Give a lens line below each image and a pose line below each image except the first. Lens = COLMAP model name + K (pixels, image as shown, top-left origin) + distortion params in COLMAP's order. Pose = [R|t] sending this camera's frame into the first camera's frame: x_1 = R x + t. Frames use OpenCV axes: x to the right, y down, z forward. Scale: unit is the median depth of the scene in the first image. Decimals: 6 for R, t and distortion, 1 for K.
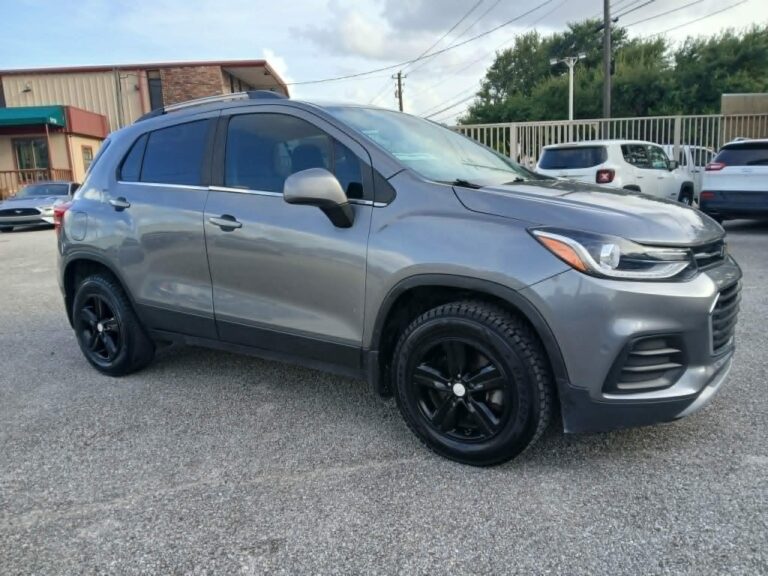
lens RADIAL K [[618.5, 0, 383.8], [0, 618.5, 283.0], [0, 0, 1]] dist [0.030309, -0.073810]
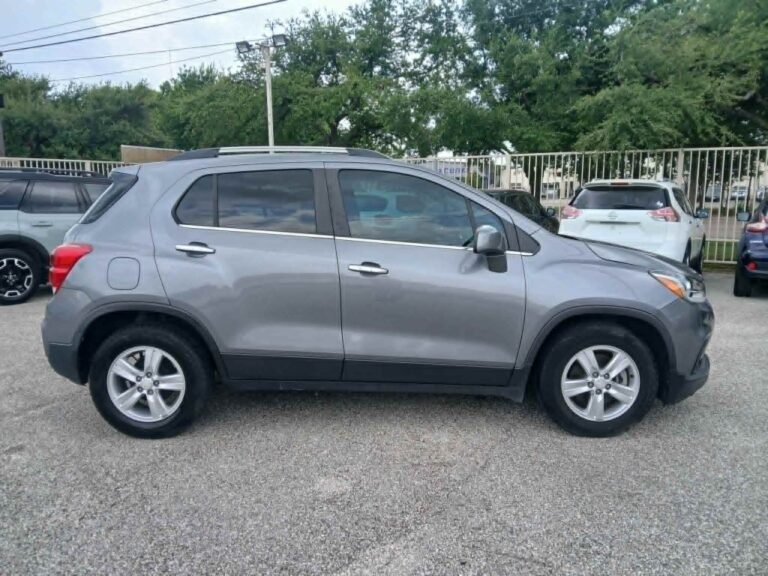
lens RADIAL K [[618.5, 0, 379.9], [0, 618.5, 287.8], [0, 0, 1]] dist [0.030309, -0.073810]
pose [[0.824594, -0.033498, 0.564732, -0.944869], [0.057107, 0.998075, -0.024183, -0.041540], [-0.562835, 0.052191, 0.824920, 0.104611]]
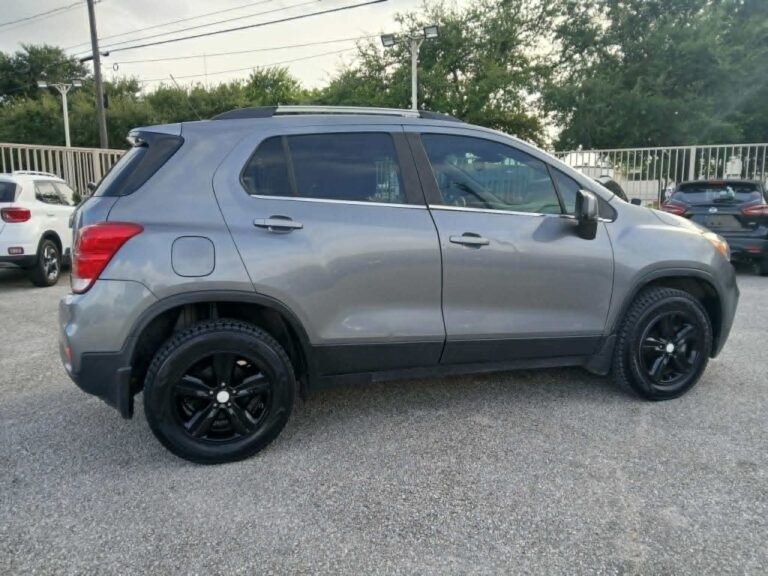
lens RADIAL K [[618.5, 0, 384.5], [0, 618.5, 277.3], [0, 0, 1]] dist [0.030309, -0.073810]
pose [[0.598784, -0.065447, 0.798232, -1.264356], [0.118438, 0.992934, -0.007434, -0.052536], [-0.792105, 0.098993, 0.602304, 0.568039]]
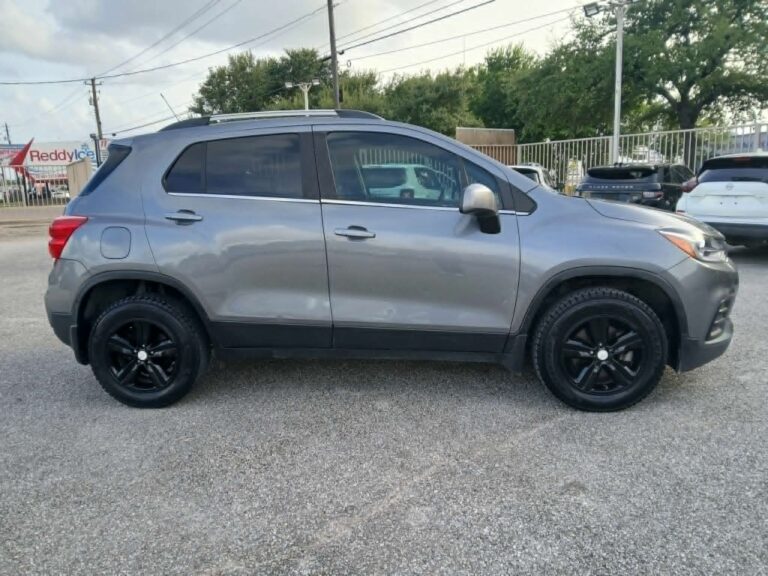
lens RADIAL K [[618.5, 0, 384.9], [0, 618.5, 285.0], [0, 0, 1]] dist [0.030309, -0.073810]
pose [[0.876170, -0.059820, 0.478276, -0.798038], [0.071057, 0.997458, -0.005416, 0.000132], [-0.476736, 0.038730, 0.878193, 0.056697]]
